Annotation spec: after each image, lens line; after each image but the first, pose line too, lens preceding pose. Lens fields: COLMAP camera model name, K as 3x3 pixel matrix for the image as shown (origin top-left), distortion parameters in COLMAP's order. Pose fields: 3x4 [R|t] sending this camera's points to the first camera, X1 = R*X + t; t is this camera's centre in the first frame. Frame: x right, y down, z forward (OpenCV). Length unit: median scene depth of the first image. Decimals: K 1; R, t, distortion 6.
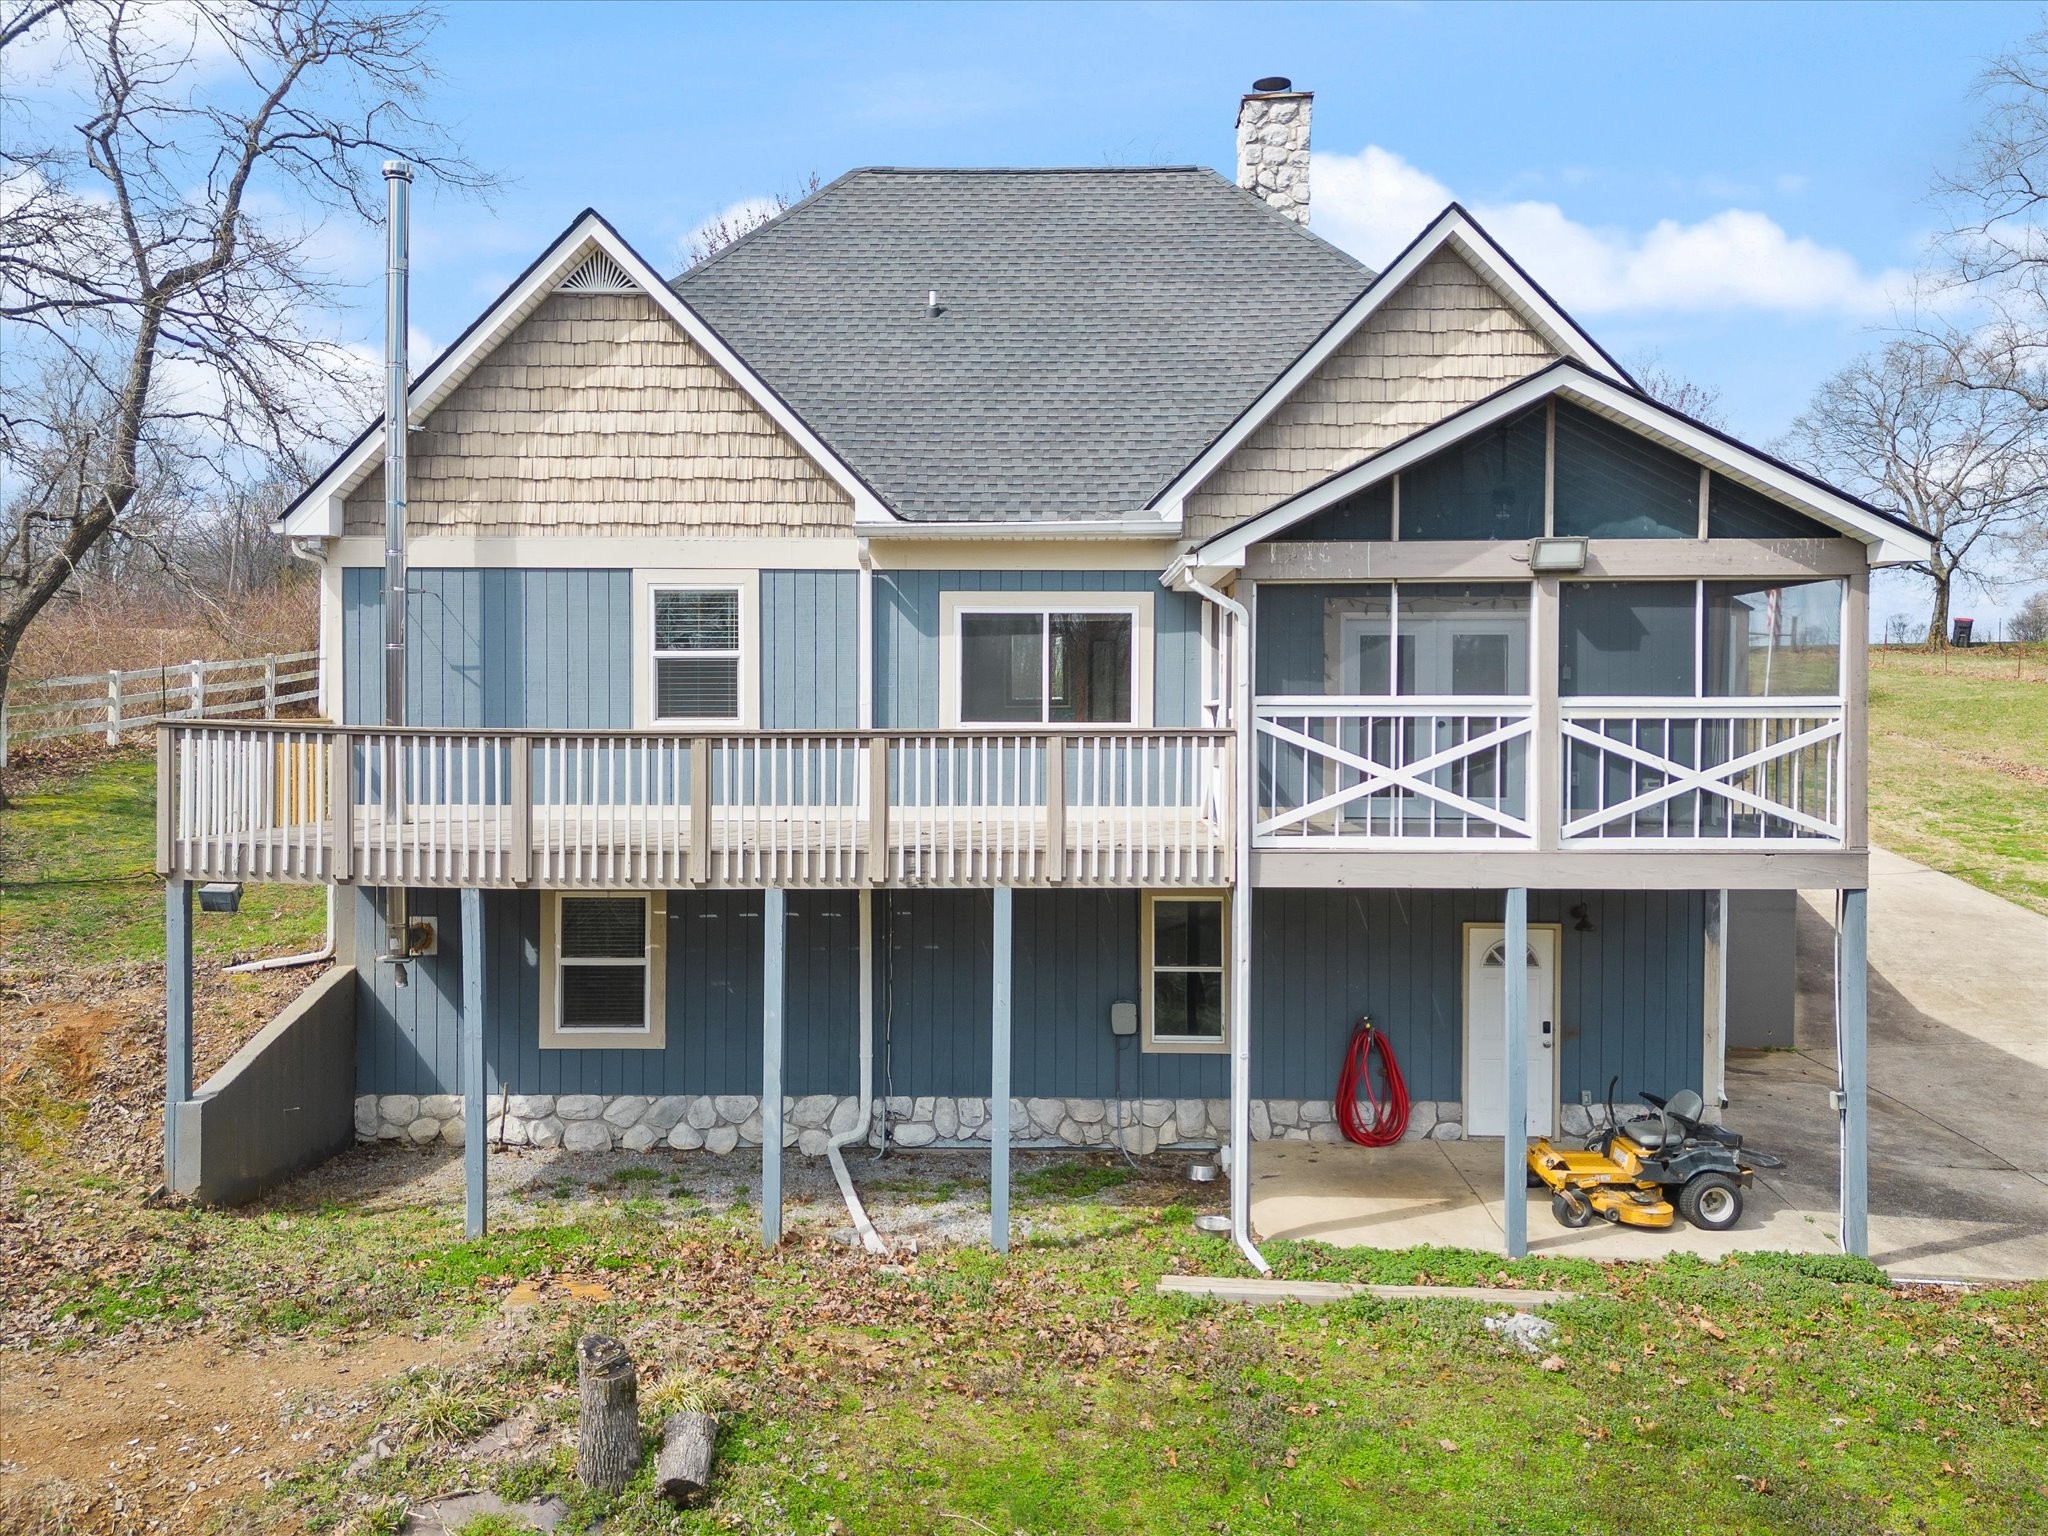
lens RADIAL K [[1731.7, 0, 1020.0], [0, 1731.7, 767.7], [0, 0, 1]] dist [0.047223, -0.009341]
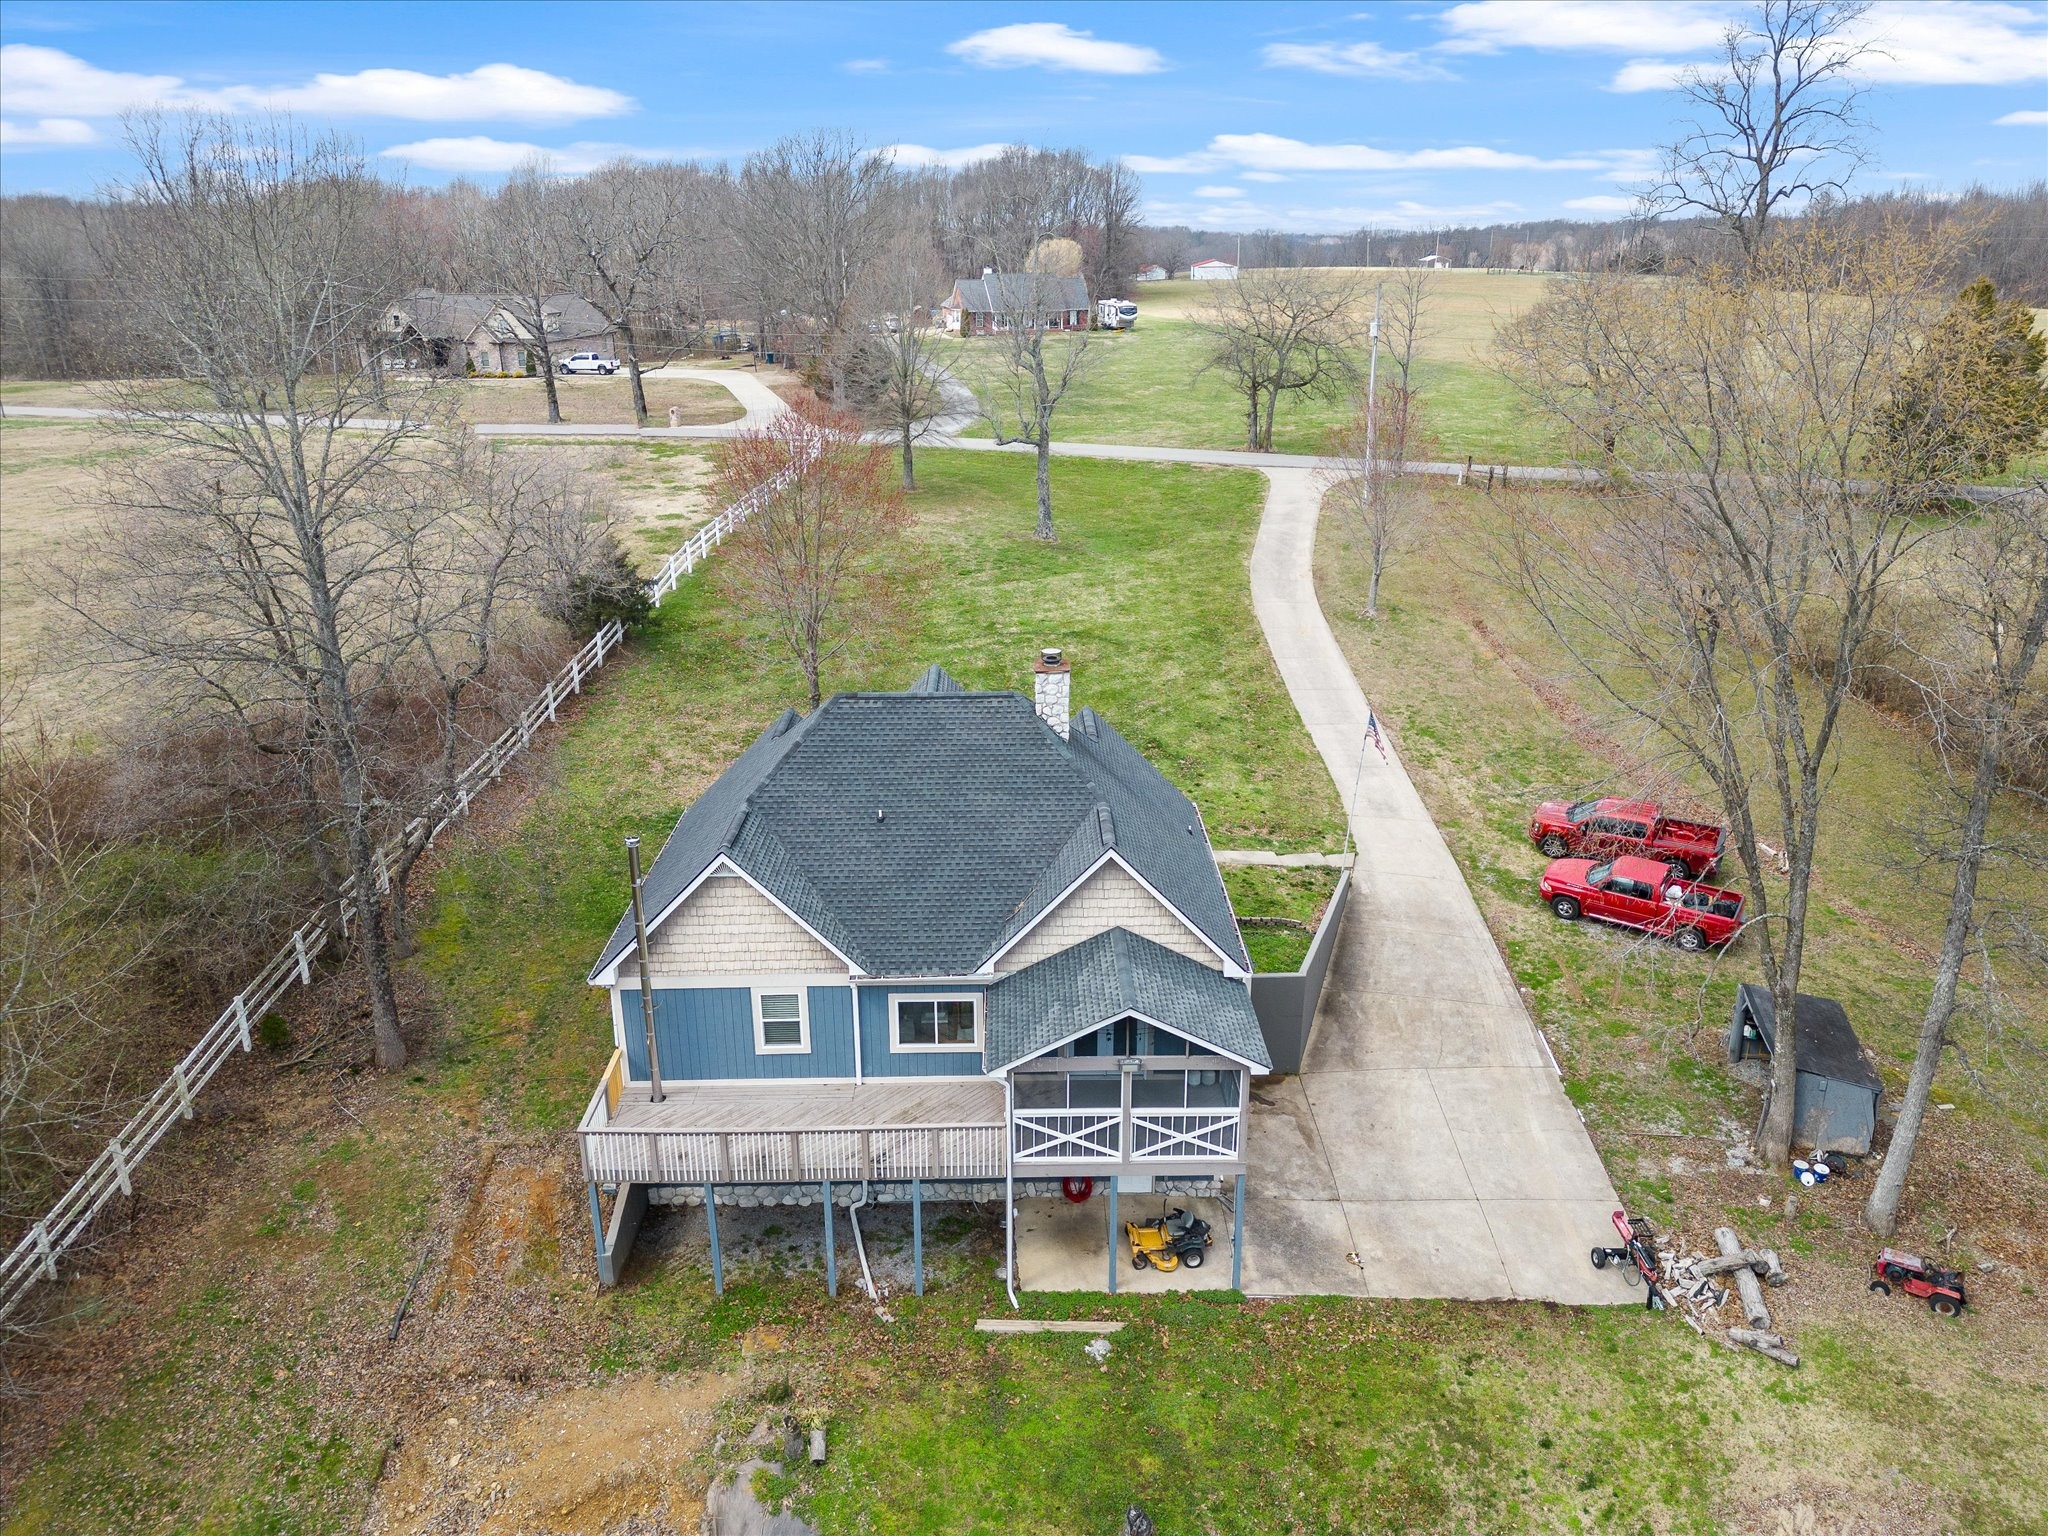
lens RADIAL K [[1447.6, 0, 1027.4], [0, 1447.6, 766.0], [0, 0, 1]] dist [0.051656, -0.045735]
pose [[0.999398, -0.018041, 0.029626, 0.101704], [0.006936, 0.940797, 0.338900, -1.231239], [-0.033986, -0.338491, 0.940356, -0.822577]]
